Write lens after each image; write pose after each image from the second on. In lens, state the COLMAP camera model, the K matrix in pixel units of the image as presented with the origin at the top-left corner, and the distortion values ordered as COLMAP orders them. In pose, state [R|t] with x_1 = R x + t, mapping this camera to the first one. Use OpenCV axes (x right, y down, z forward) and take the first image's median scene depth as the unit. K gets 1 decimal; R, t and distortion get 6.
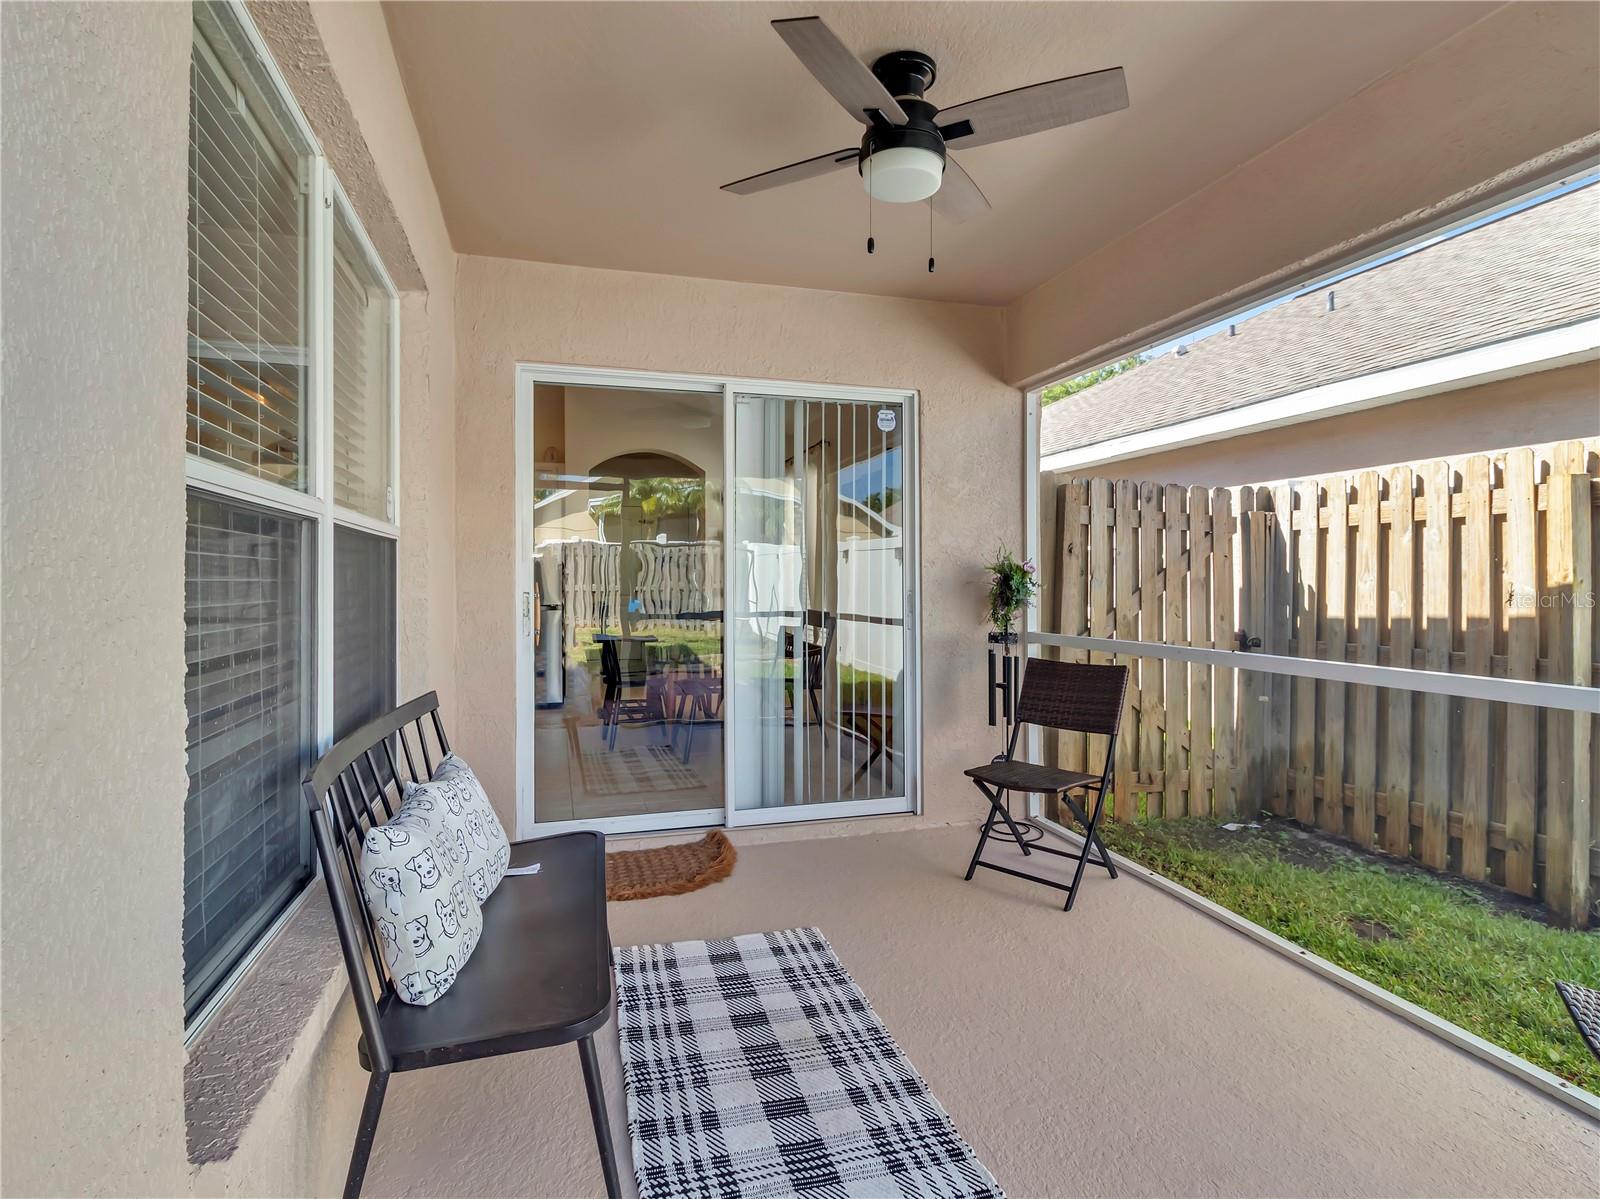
lens RADIAL K [[873.5, 0, 807.4], [0, 873.5, 580.8], [0, 0, 1]] dist [-0.001384, -0.000447]
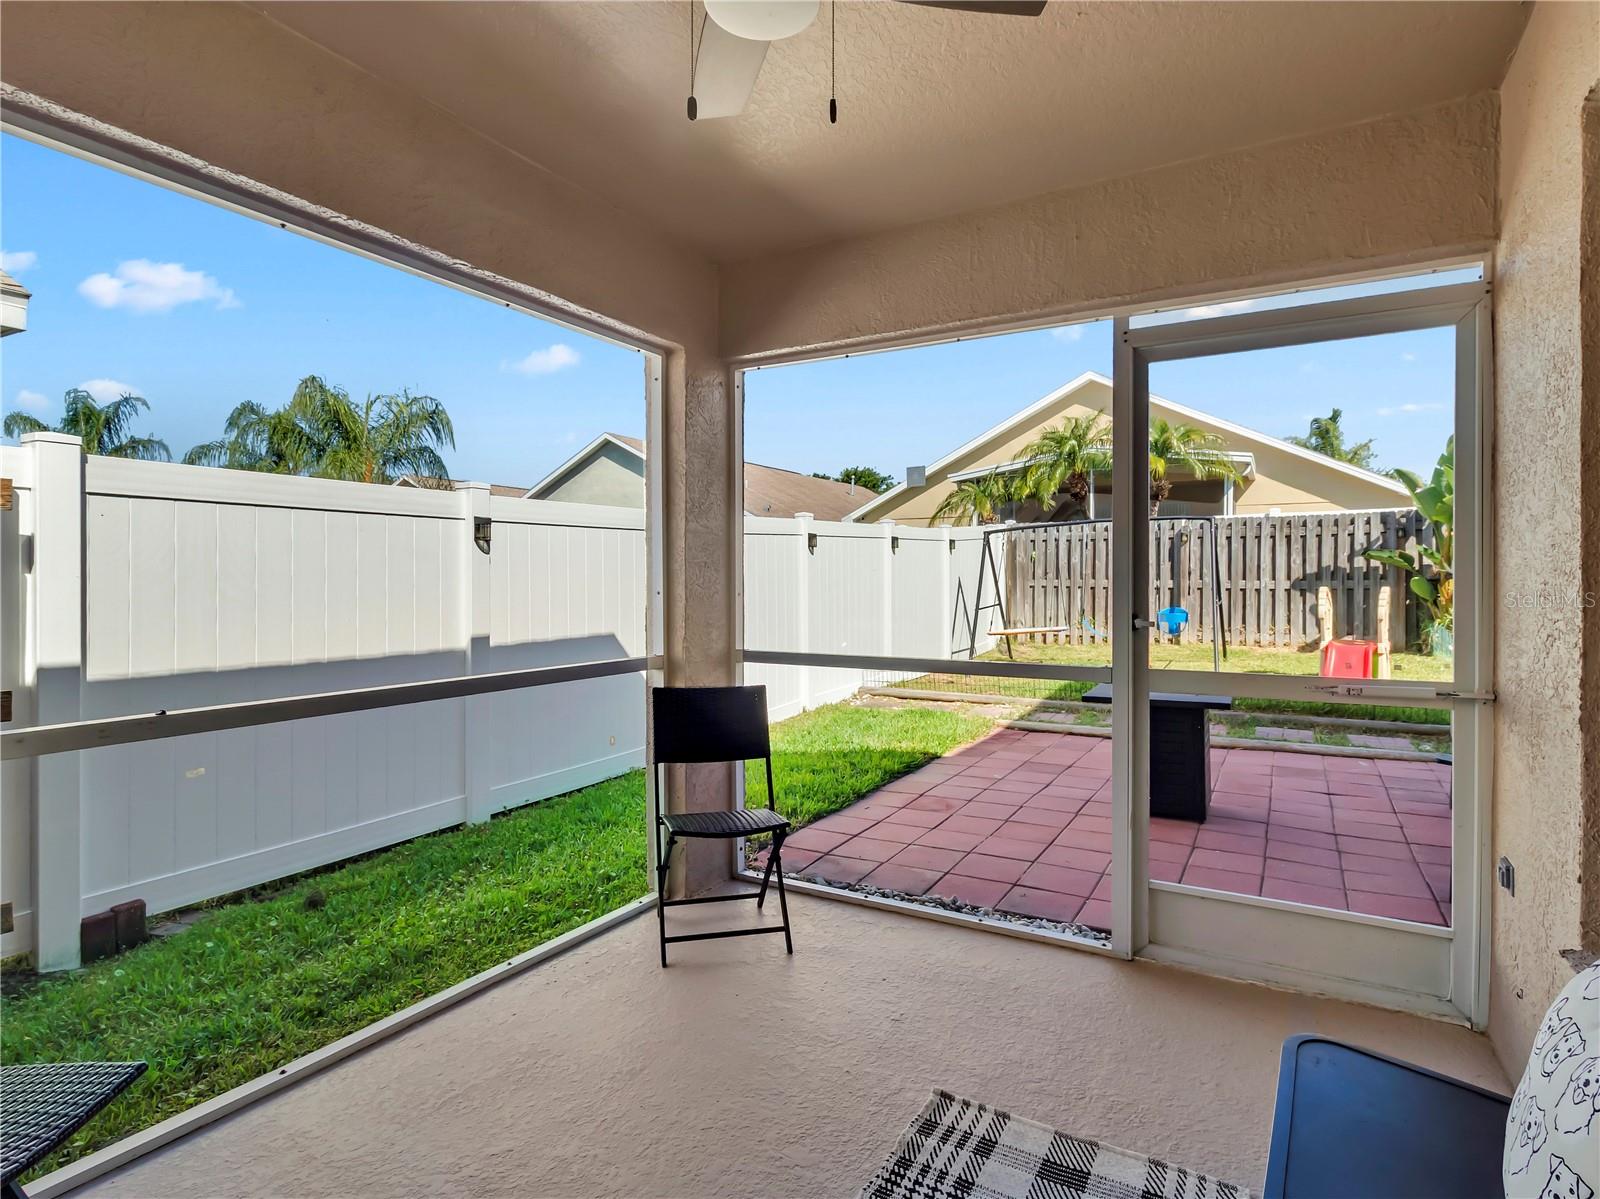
lens RADIAL K [[873.5, 0, 807.4], [0, 873.5, 580.8], [0, 0, 1]] dist [-0.001384, -0.000447]
pose [[-0.706822, -0.001405, 0.707390, -0.450521], [0.001197, 0.999994, 0.003182, -0.029024], [-0.707390, 0.003096, -0.706816, 1.702425]]
